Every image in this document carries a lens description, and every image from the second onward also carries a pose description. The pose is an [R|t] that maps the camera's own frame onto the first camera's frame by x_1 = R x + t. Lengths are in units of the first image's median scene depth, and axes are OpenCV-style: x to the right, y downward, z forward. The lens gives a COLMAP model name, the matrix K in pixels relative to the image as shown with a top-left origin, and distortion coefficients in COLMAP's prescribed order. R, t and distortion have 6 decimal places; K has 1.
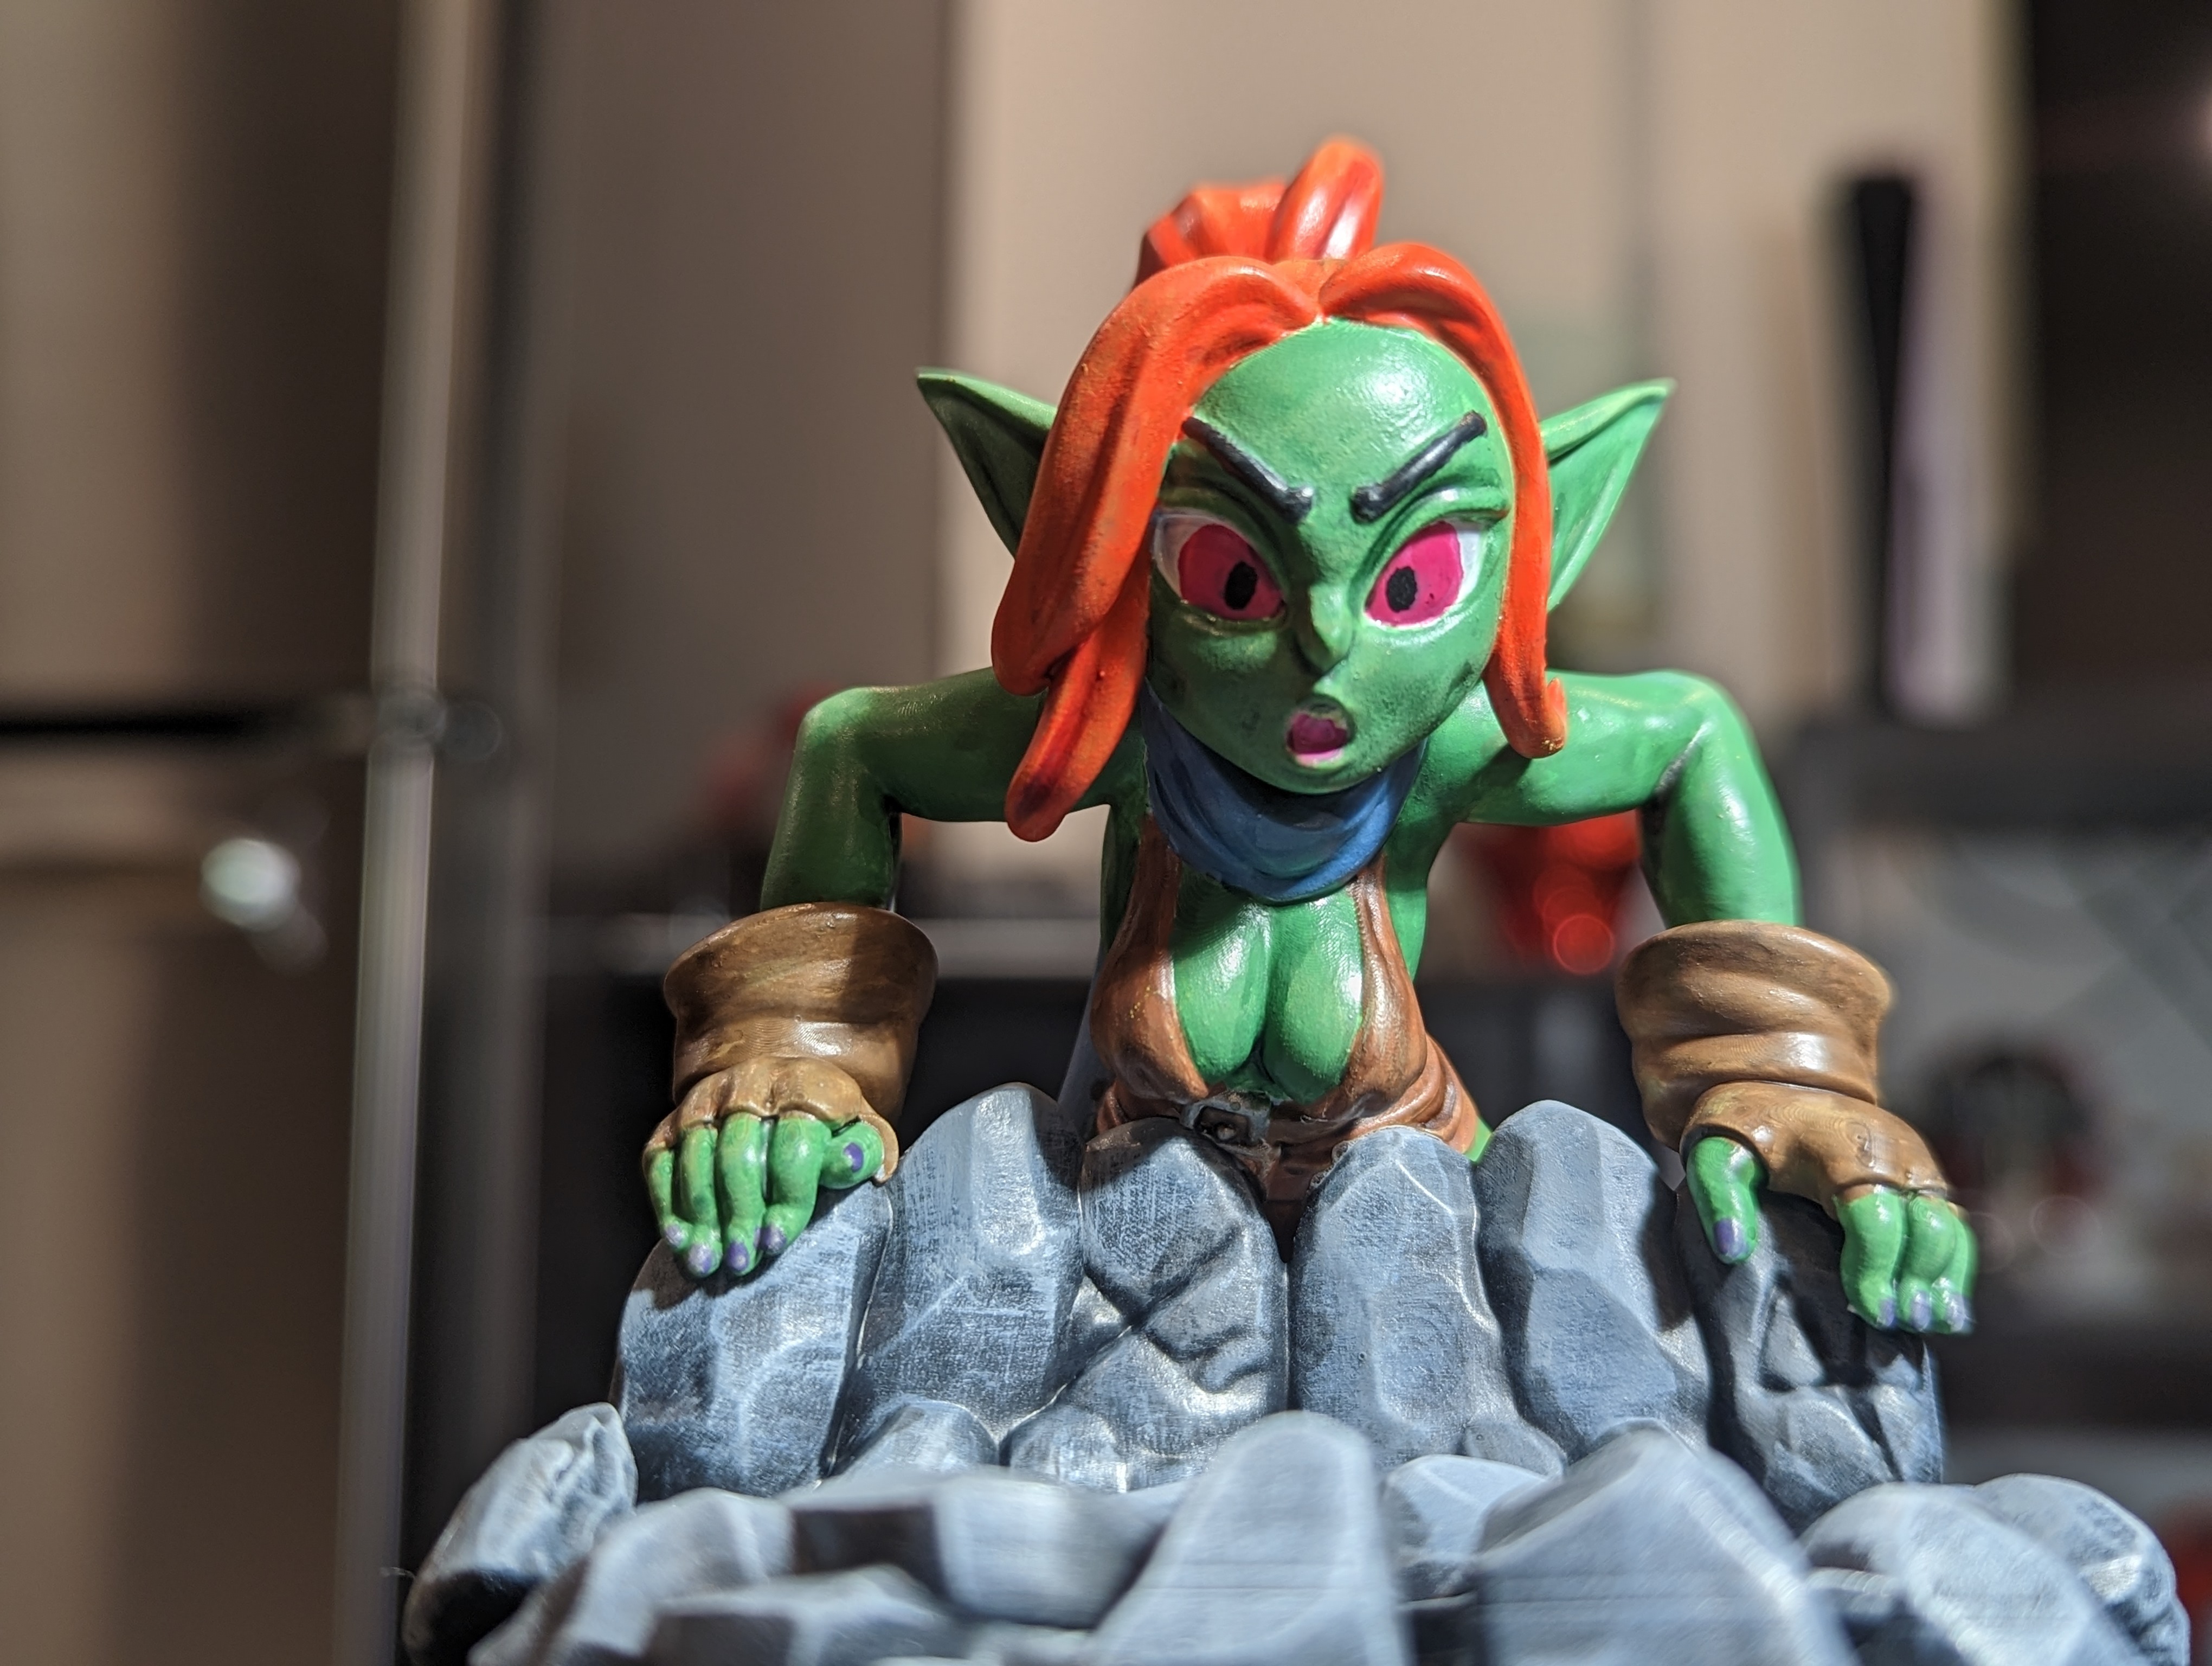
lens RADIAL K [[2614.1, 0, 1157.0], [0, 2614.1, 832.1], [0, 0, 1]] dist [0.132150, -0.429516]
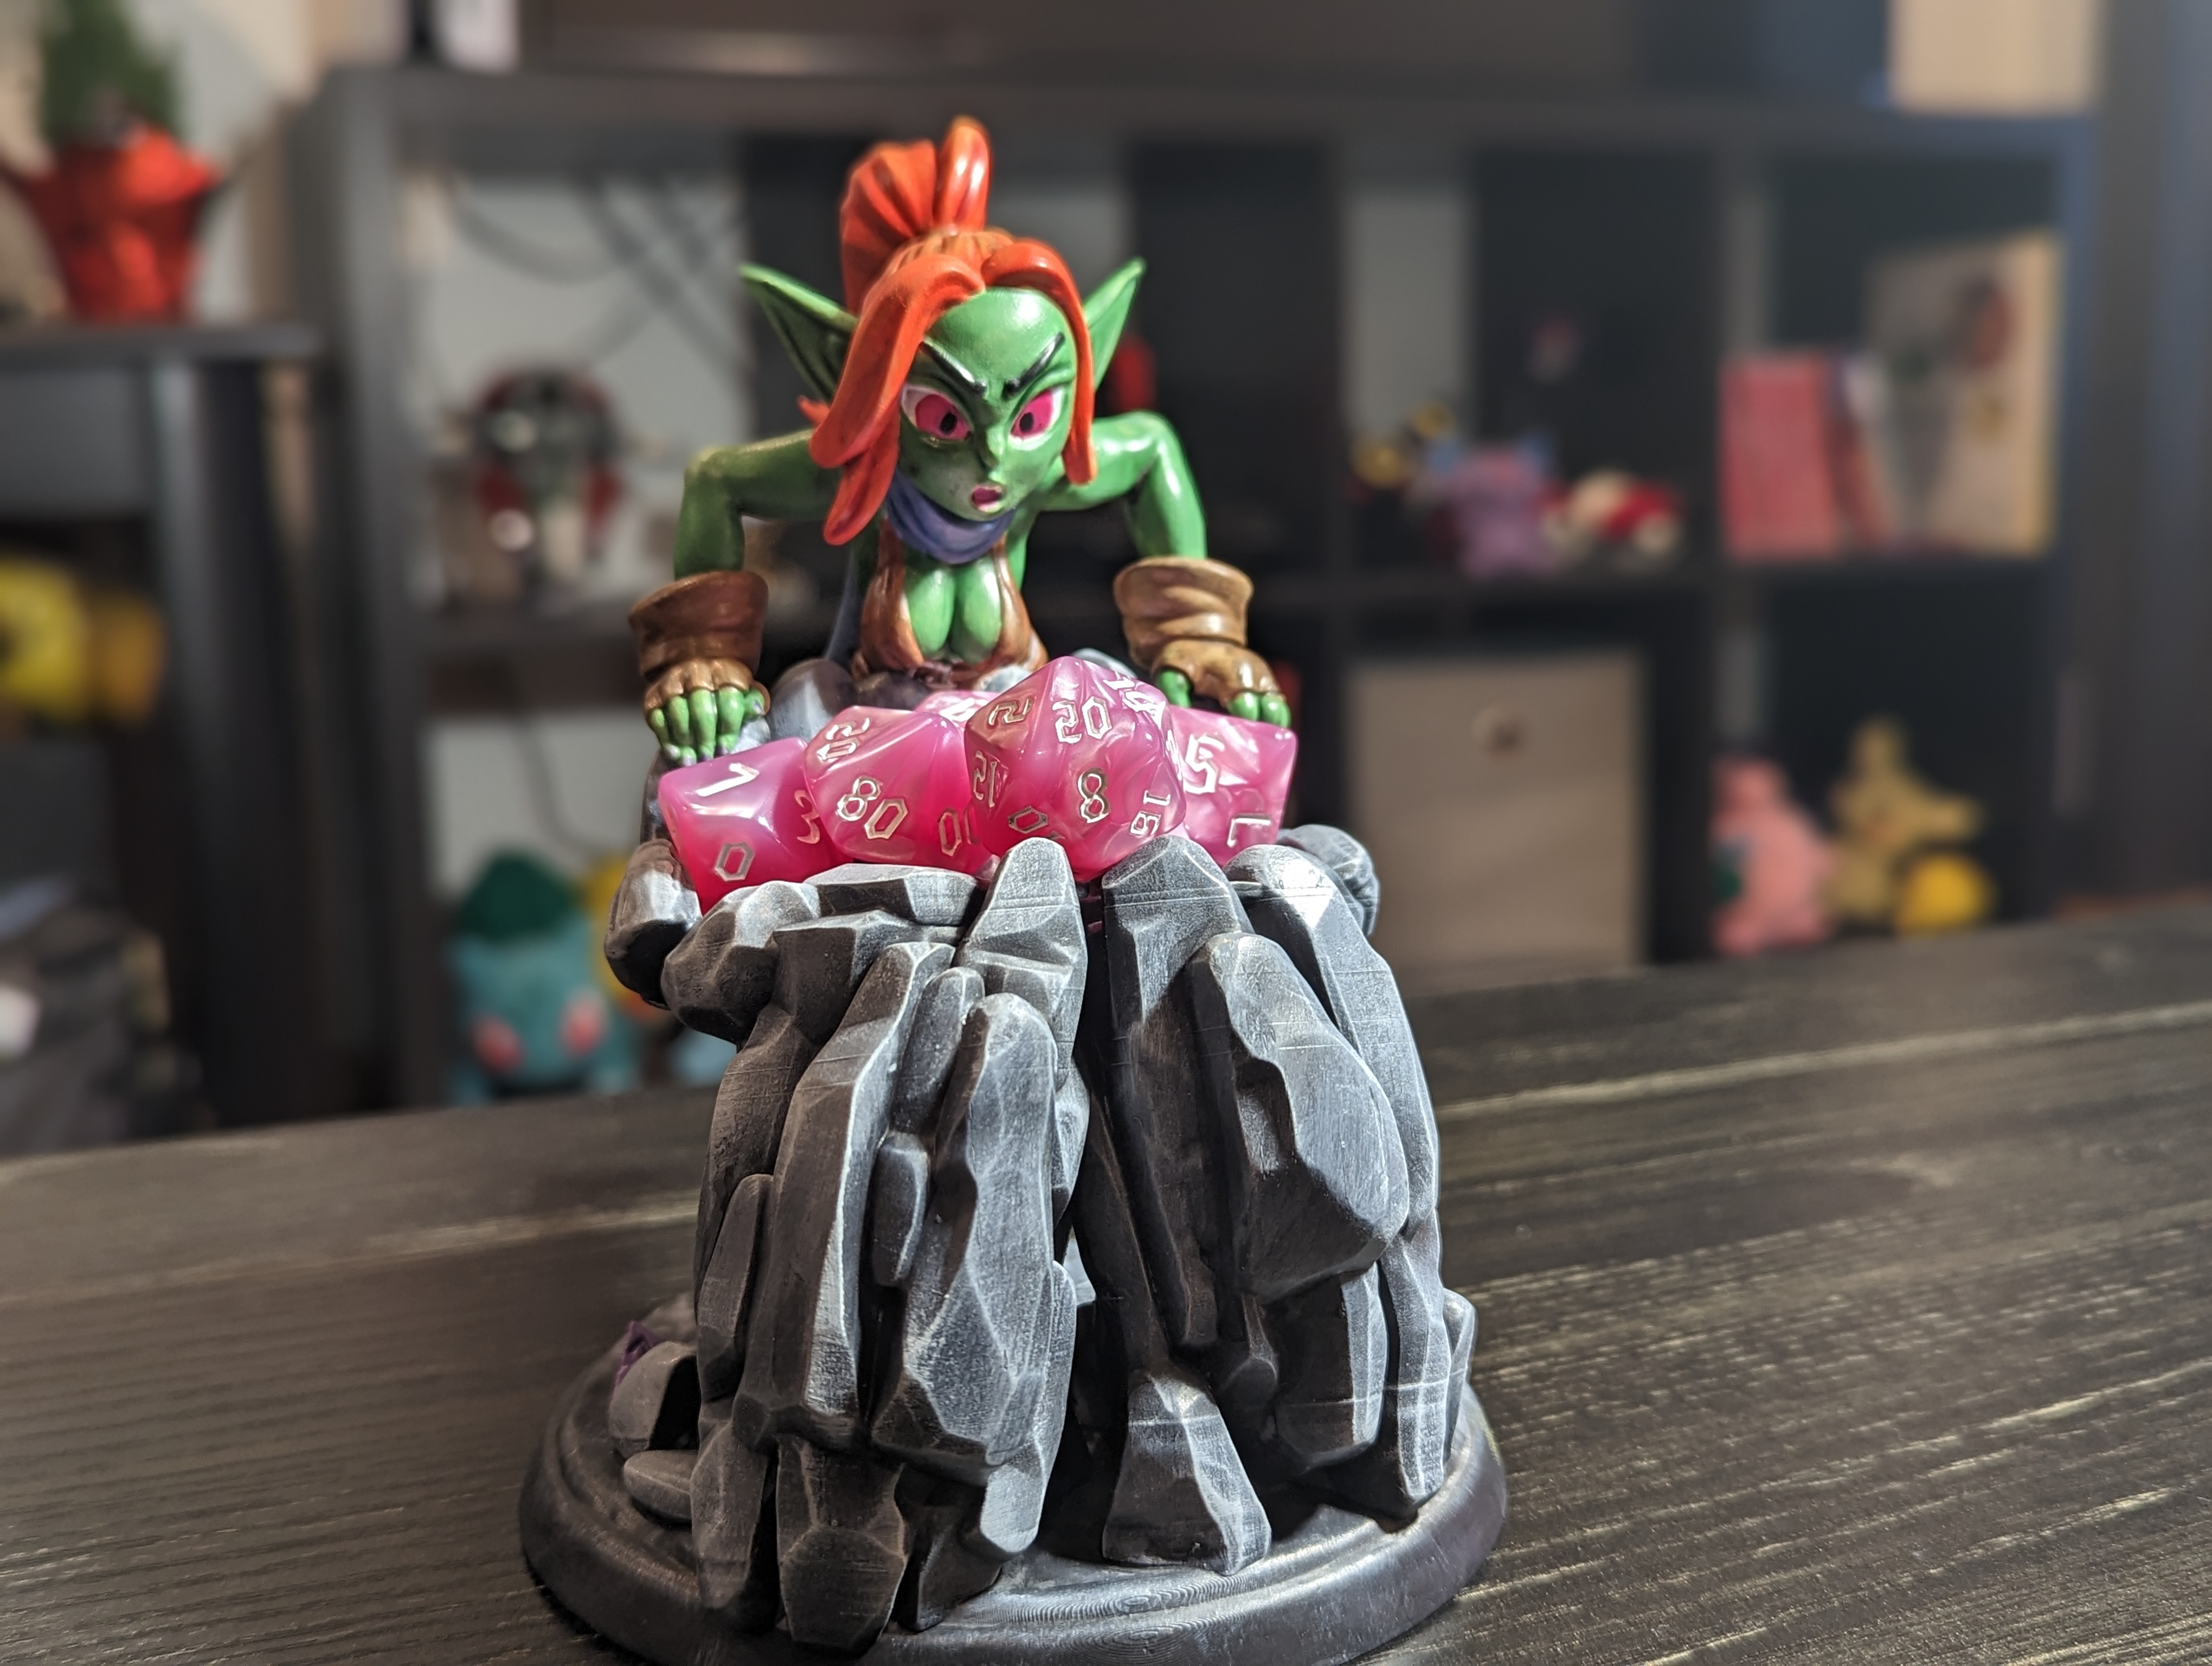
lens RADIAL K [[2366.7, 0, 1080.6], [0, 2366.7, 831.4], [0, 0, 1]] dist [0.005277, -0.017962]
pose [[0.974112, -0.070305, 0.214855, -0.267855], [0.009306, 0.962076, 0.272621, -0.273449], [-0.225874, -0.263564, 0.937824, -0.766036]]
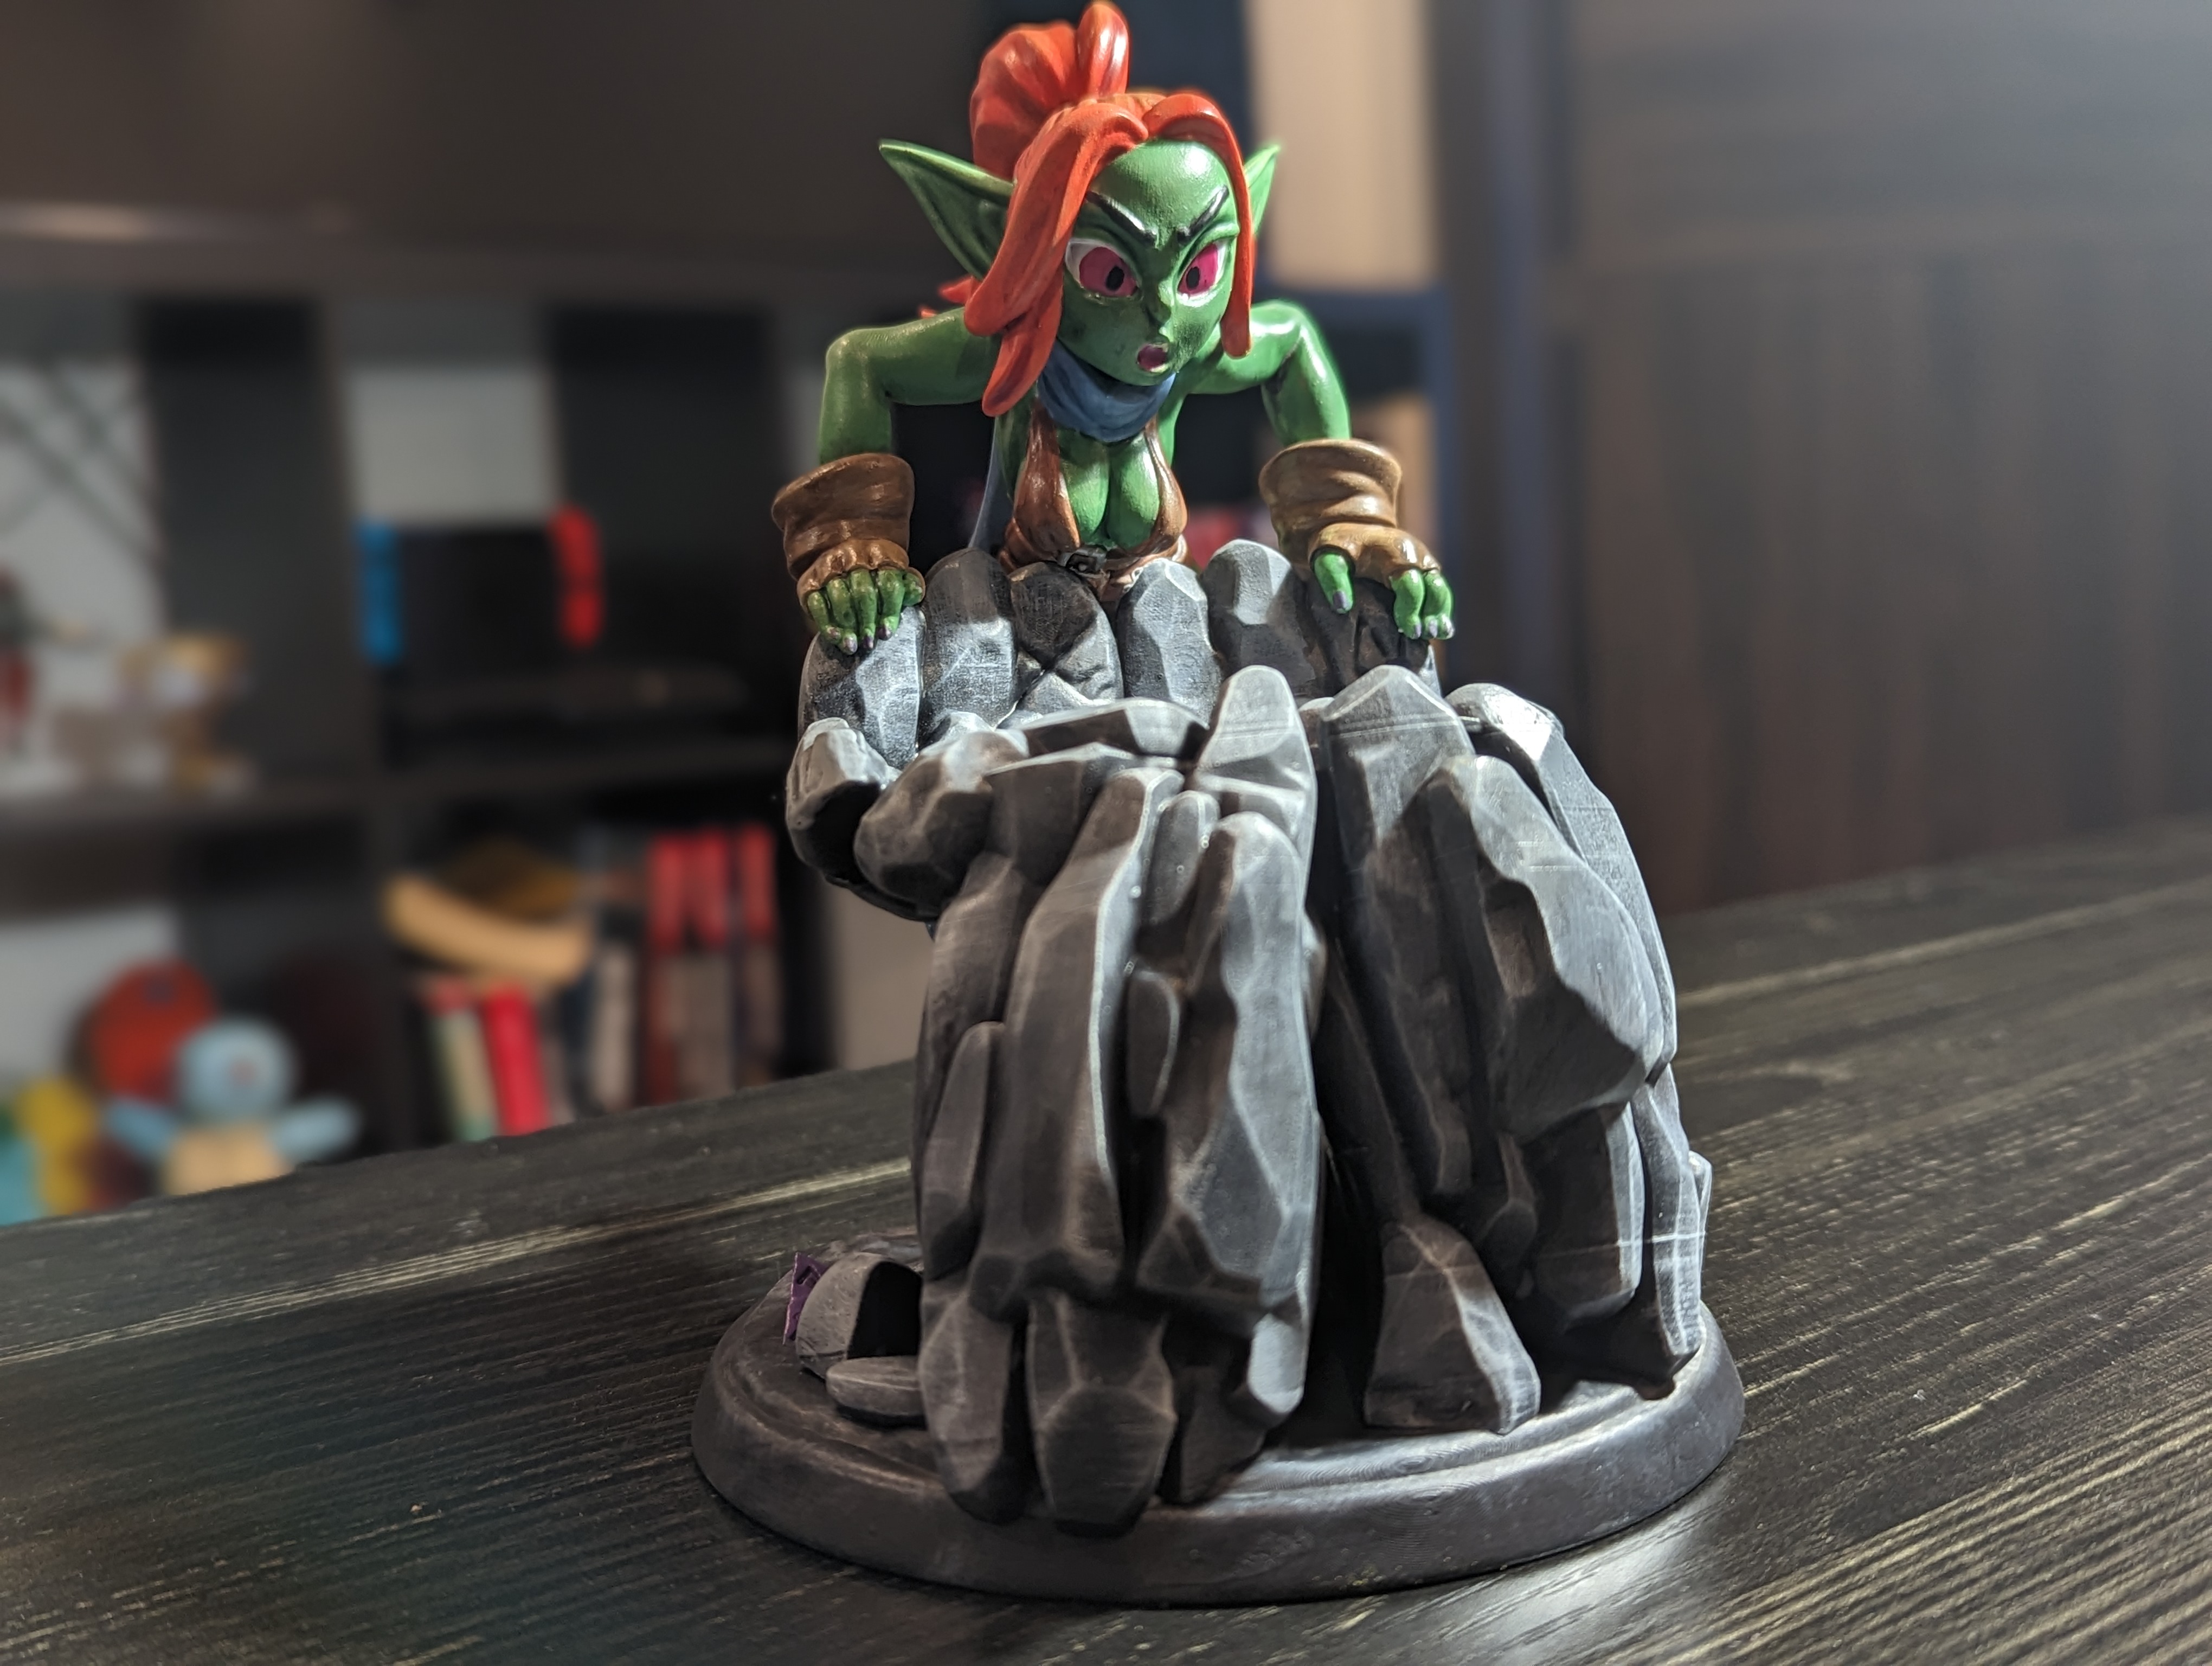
lens RADIAL K [[2357.2, 0, 1106.0], [0, 2357.2, 833.0], [0, 0, 1]] dist [0.010080, -0.014238]
pose [[0.959159, -0.094120, 0.266750, -0.457532], [0.038072, 0.977395, 0.207967, -0.054108], [-0.280294, -0.189318, 0.941060, -0.687315]]
